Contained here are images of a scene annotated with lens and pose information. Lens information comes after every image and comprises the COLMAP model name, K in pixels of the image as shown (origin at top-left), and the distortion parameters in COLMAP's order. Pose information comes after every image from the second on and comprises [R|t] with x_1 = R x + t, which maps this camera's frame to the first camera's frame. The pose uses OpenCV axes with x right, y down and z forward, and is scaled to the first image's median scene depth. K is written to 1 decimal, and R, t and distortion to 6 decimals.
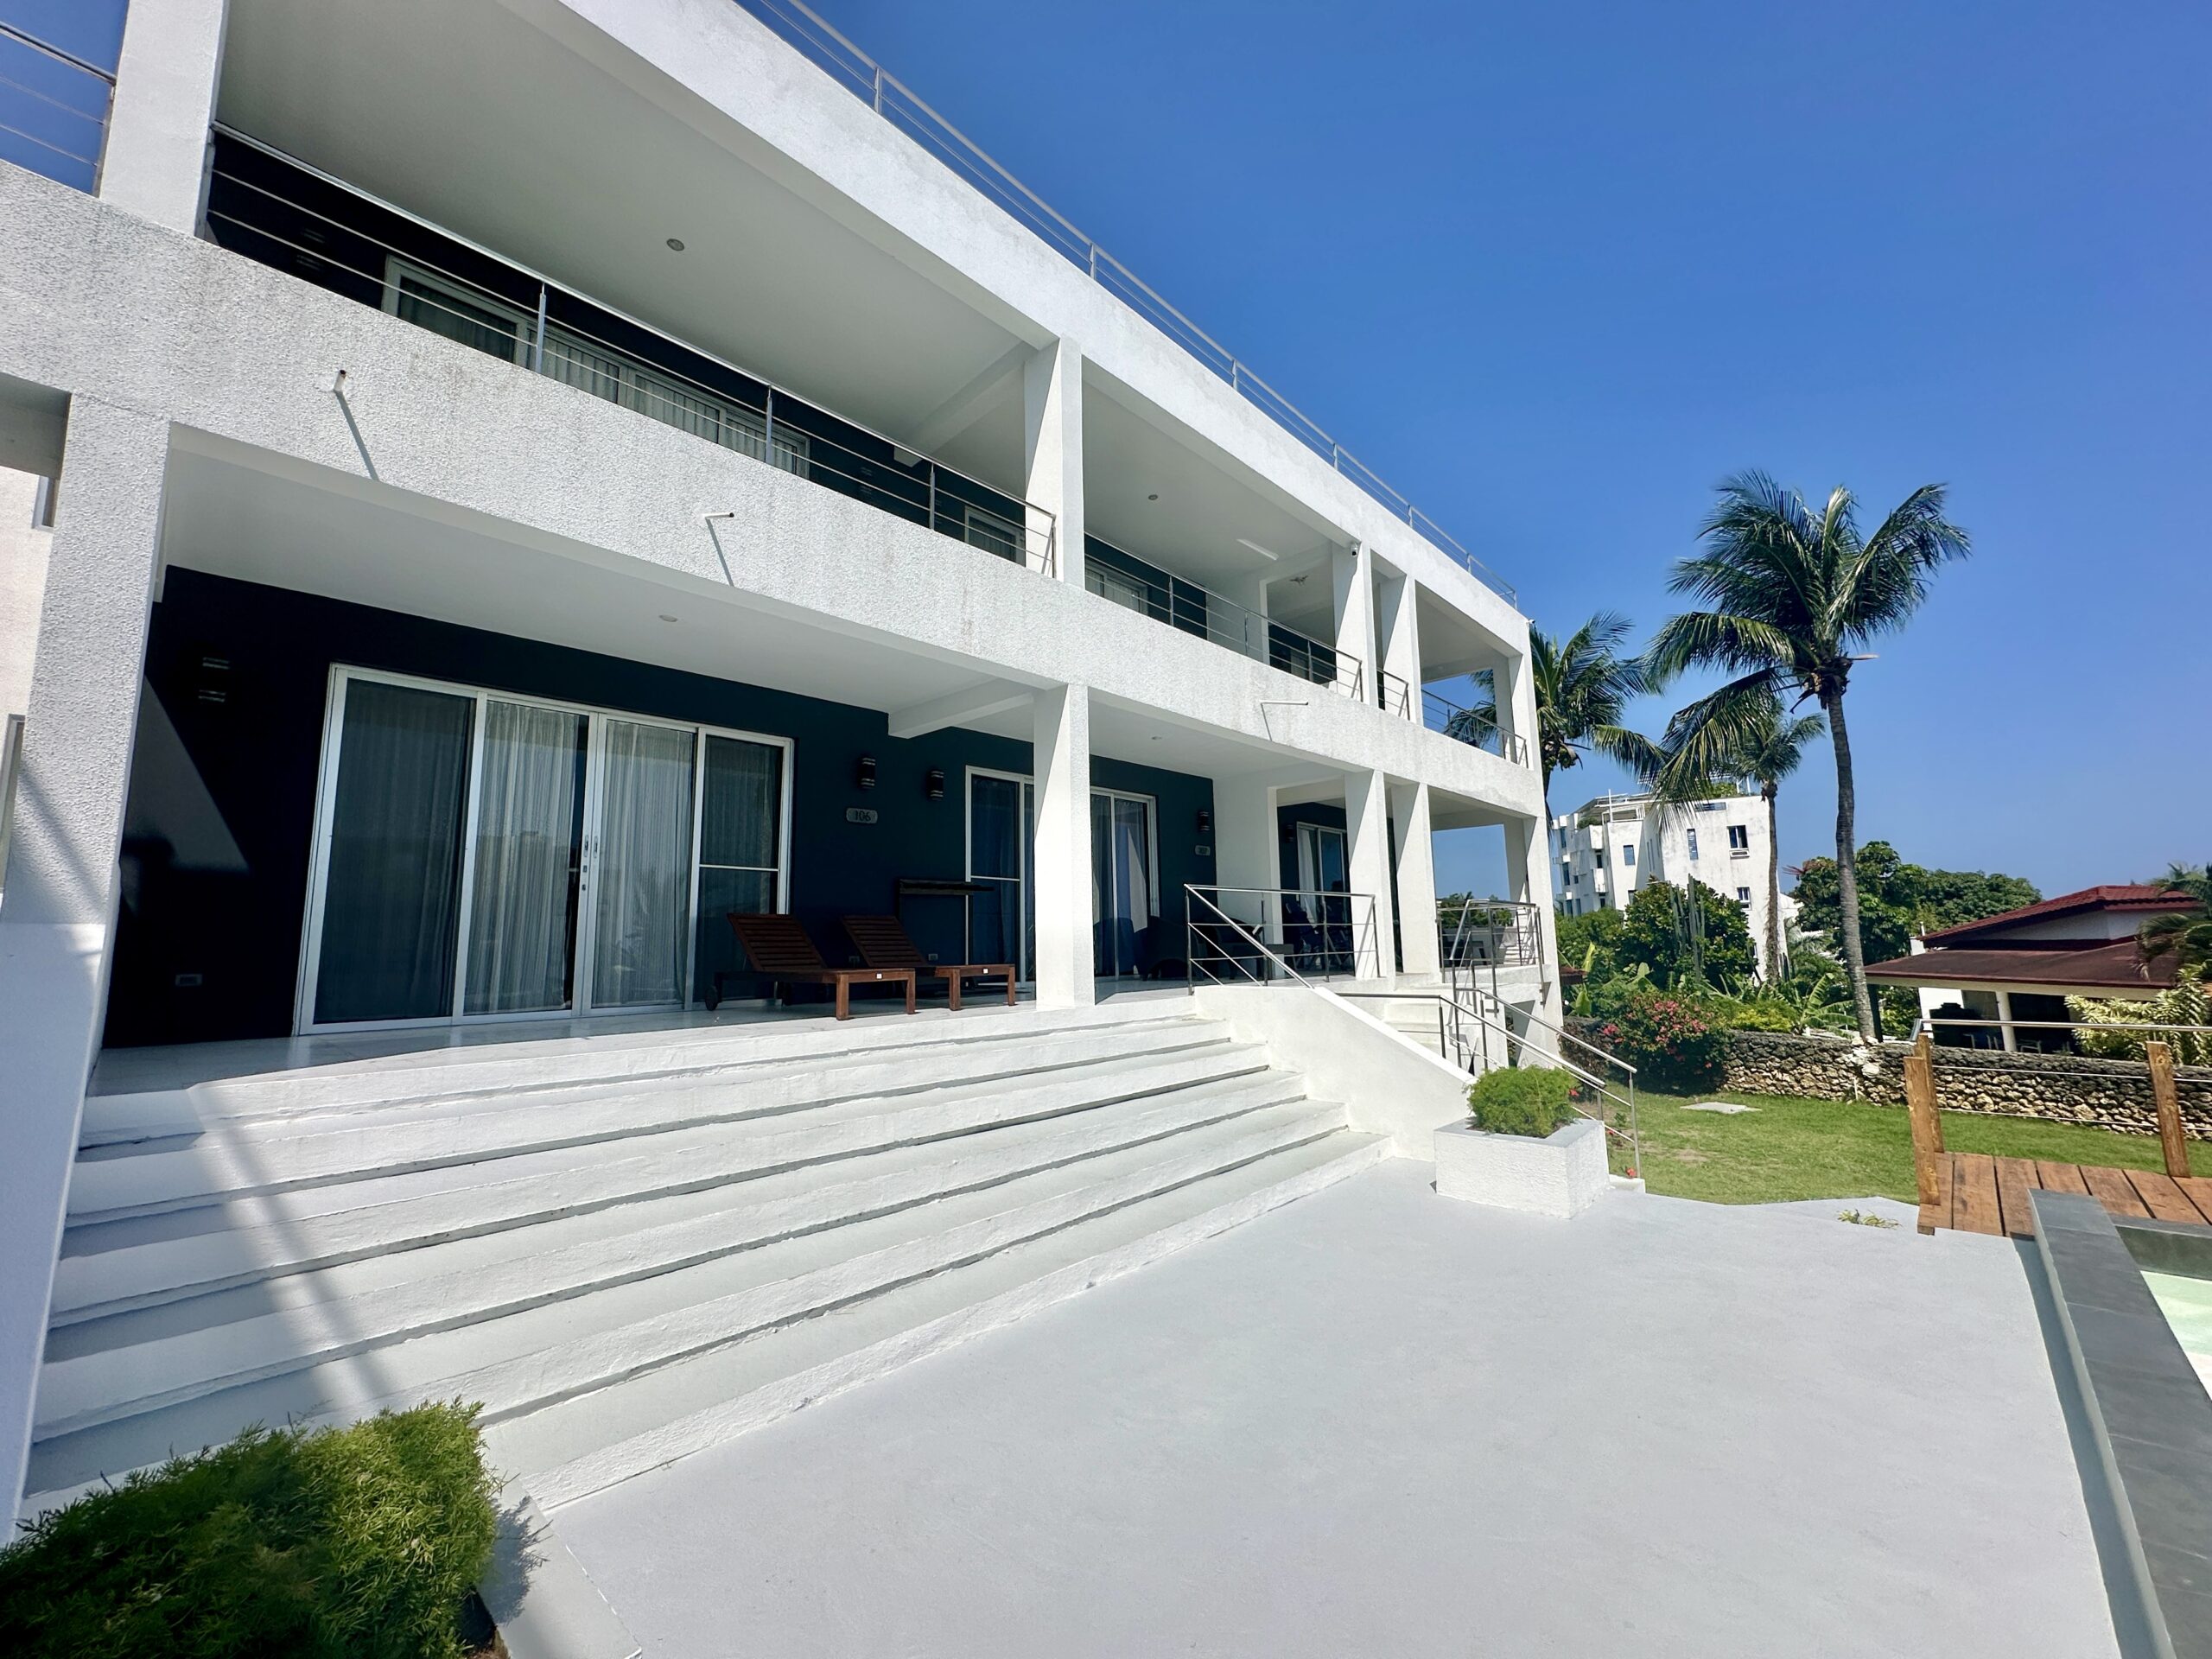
lens RADIAL K [[882.0, 0, 1106.0], [0, 882.0, 829.5], [0, 0, 1]] dist [-0.000769, -0.000032]
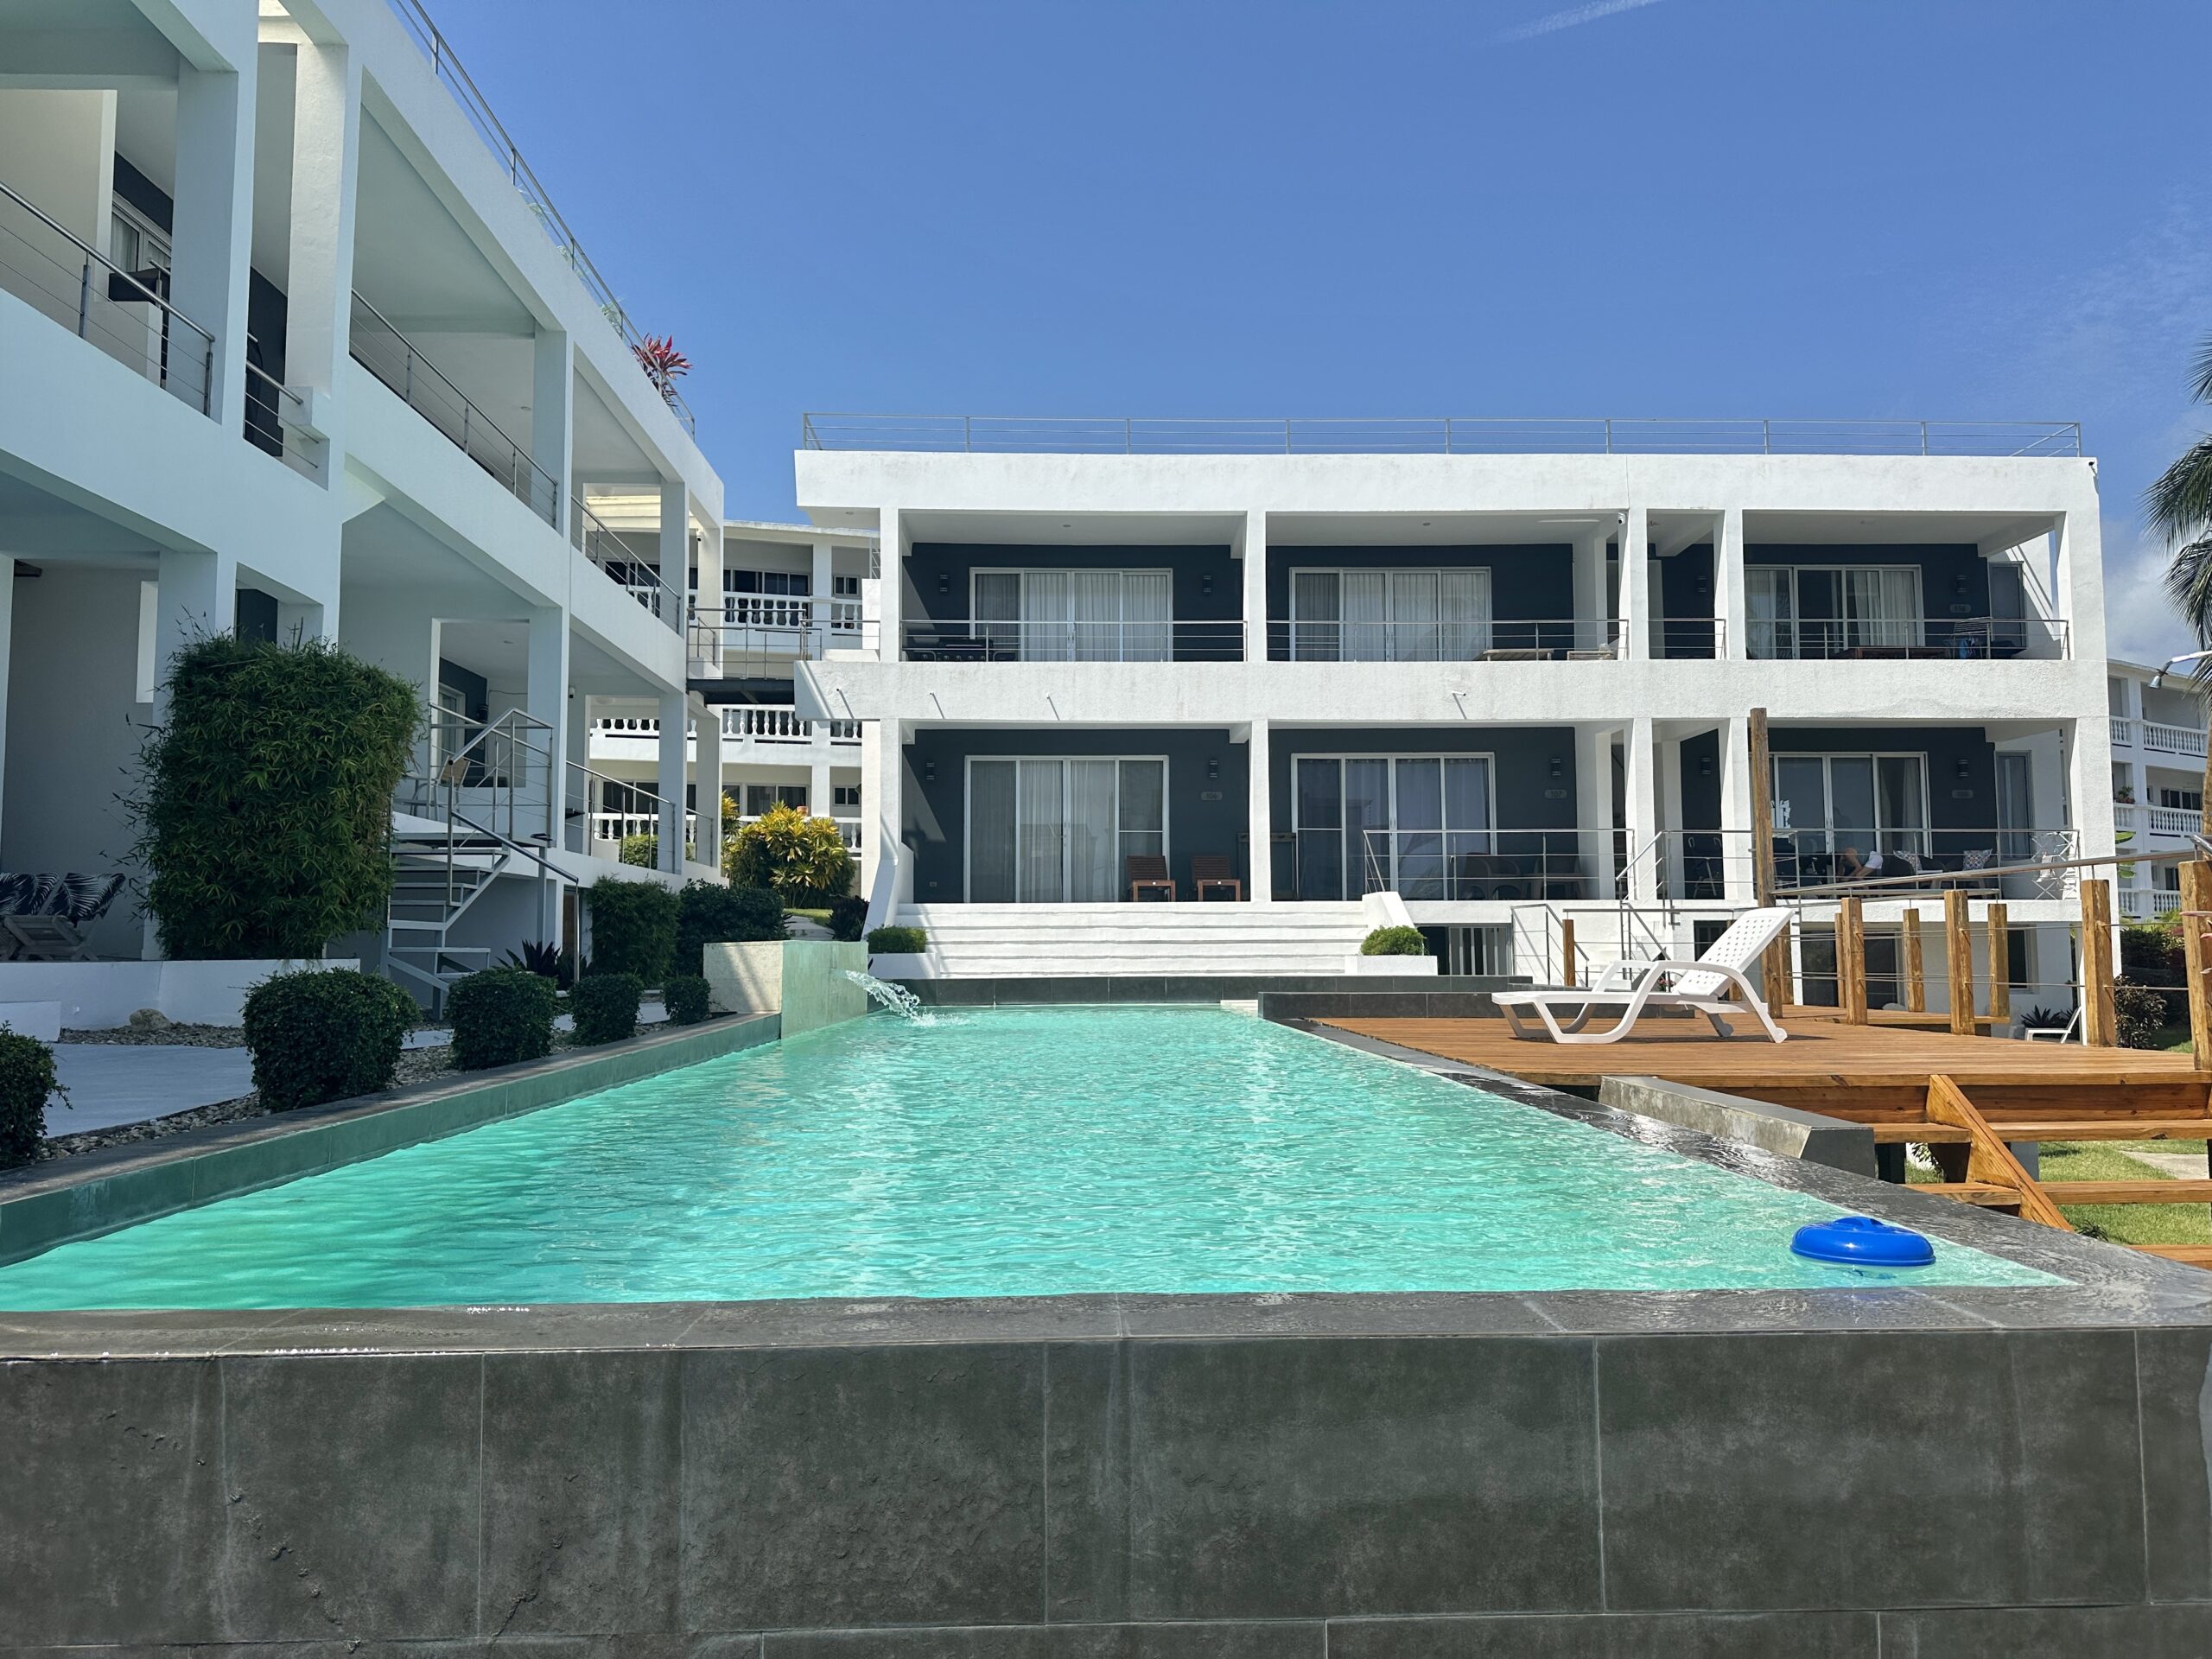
lens RADIAL K [[1551.1, 0, 1106.0], [0, 1551.1, 829.5], [0, 0, 1]] dist [0.000043, -0.000035]
pose [[0.704591, -0.040374, -0.708464, 1.964157], [0.083985, 0.996108, 0.026759, -0.057054], [0.704626, -0.078354, 0.705239, -1.426461]]
